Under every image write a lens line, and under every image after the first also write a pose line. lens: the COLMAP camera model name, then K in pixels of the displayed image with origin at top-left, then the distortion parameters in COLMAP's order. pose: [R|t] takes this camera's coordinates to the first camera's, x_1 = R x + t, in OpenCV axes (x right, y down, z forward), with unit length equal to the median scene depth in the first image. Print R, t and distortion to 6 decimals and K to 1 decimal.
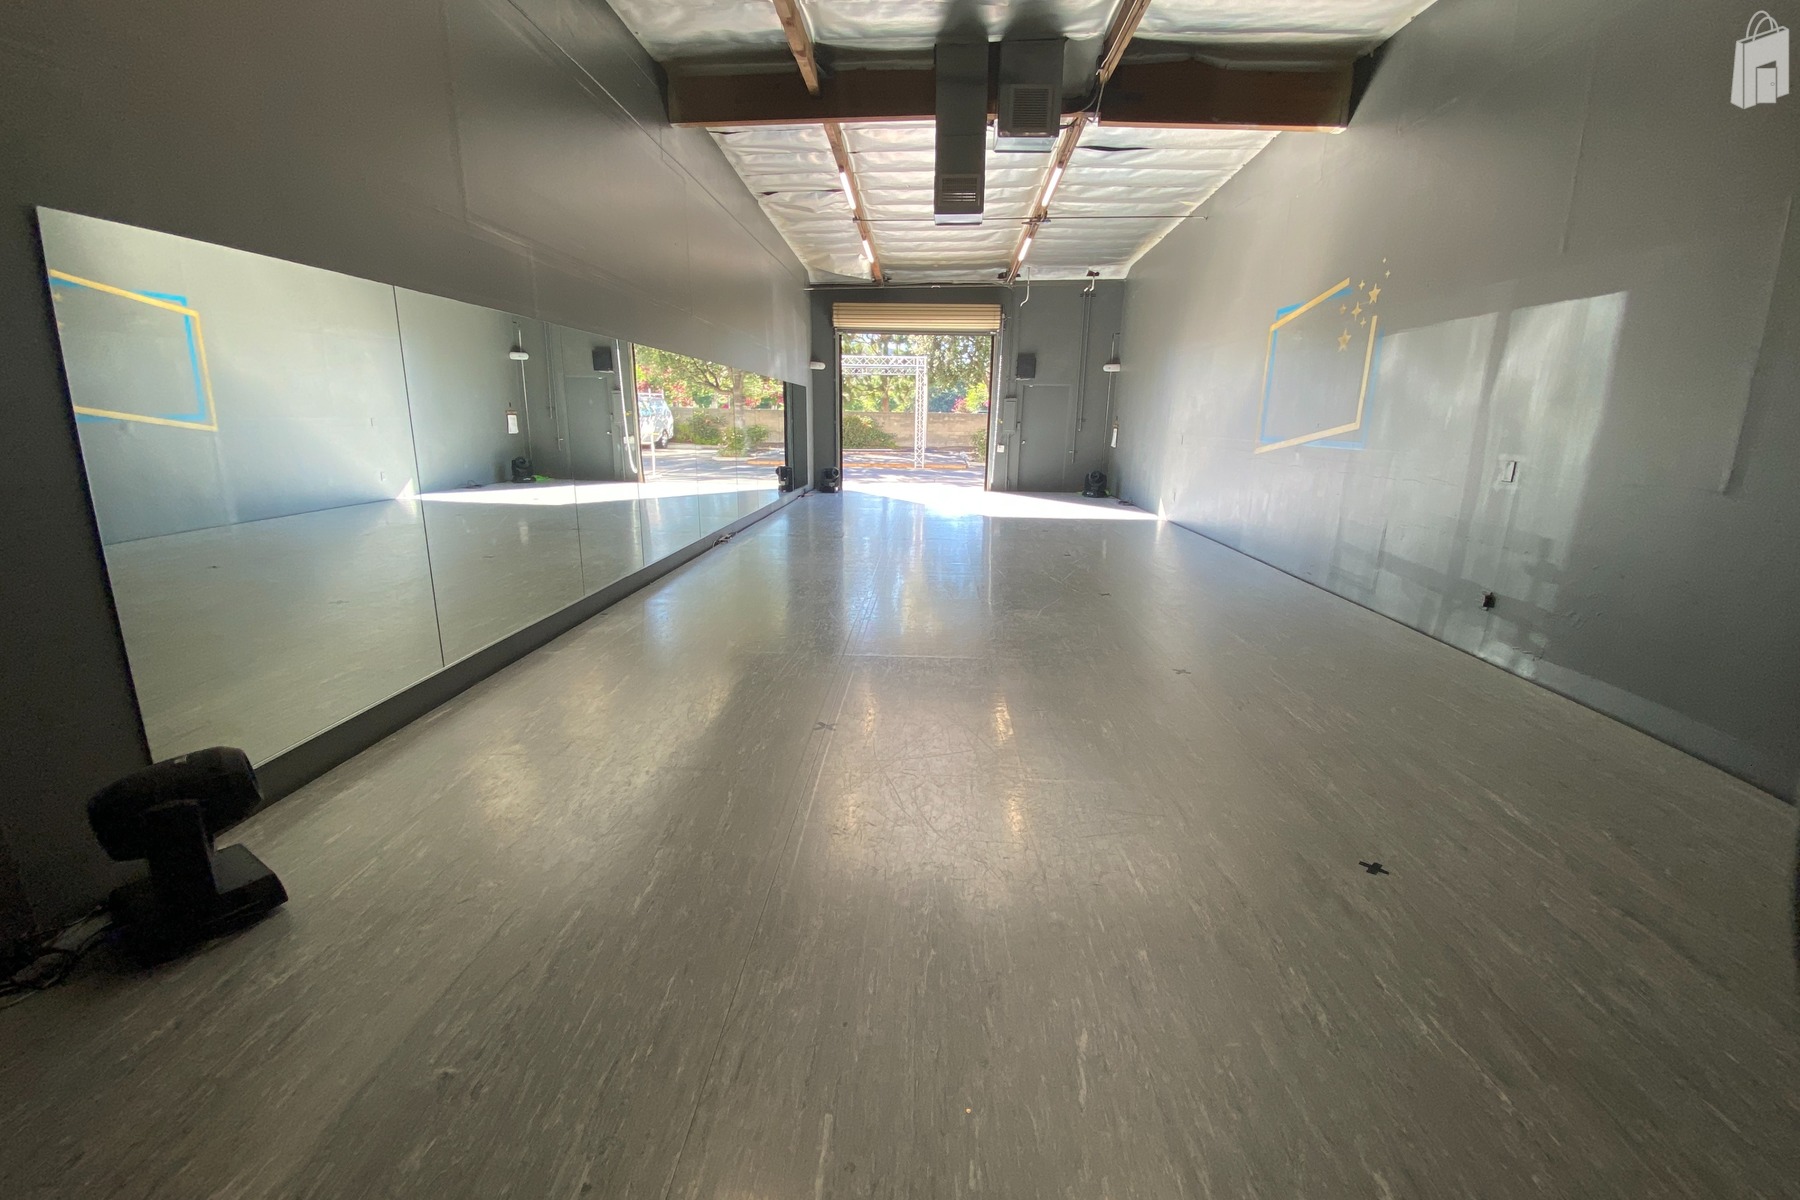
lens RADIAL K [[727.8, 0, 900.0], [0, 727.8, 600.0], [0, 0, 1]] dist [0.011750, -0.020120]
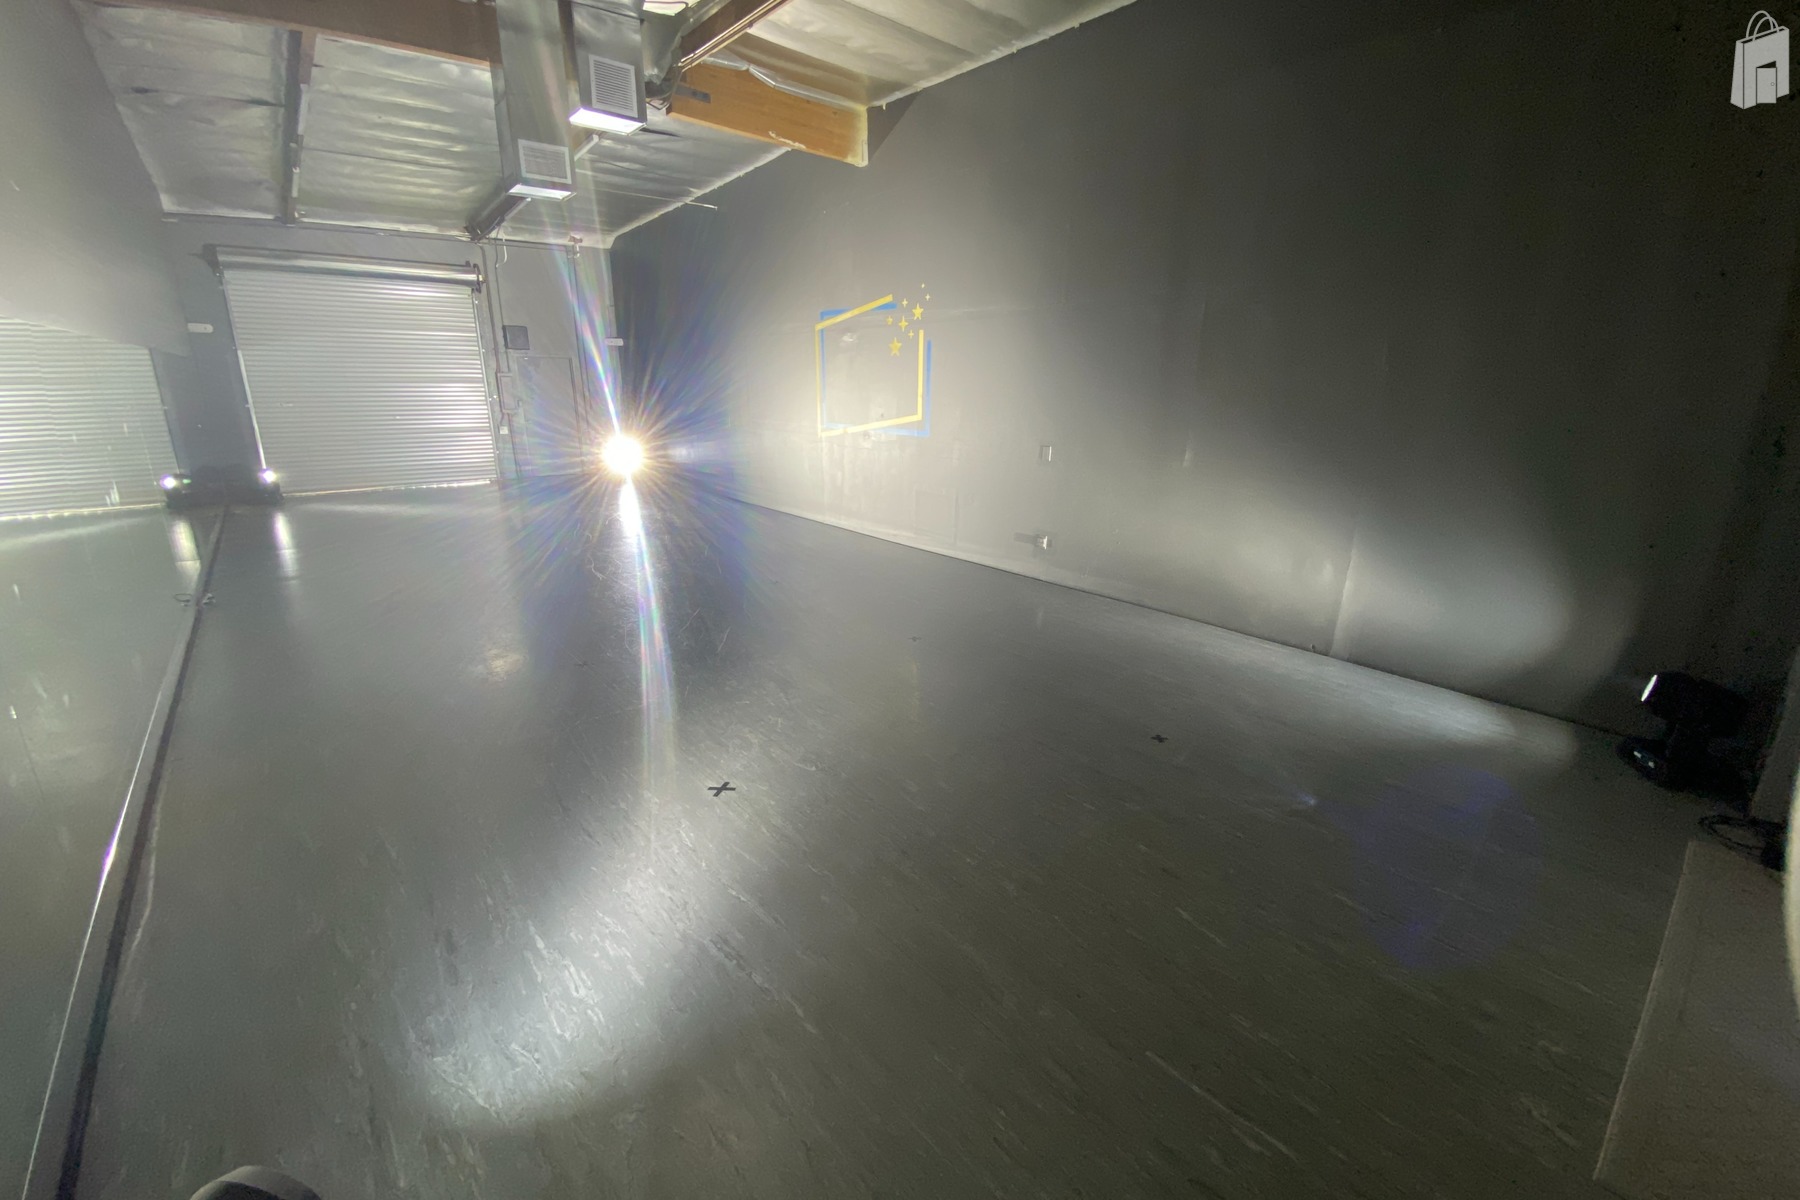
lens RADIAL K [[727.8, 0, 900.0], [0, 727.8, 600.0], [0, 0, 1]] dist [0.011750, -0.020120]
pose [[0.735874, -0.194930, 0.648453, -0.277770], [0.161080, 0.980569, 0.111970, -0.074135], [-0.657679, 0.022057, 0.752975, 0.075409]]
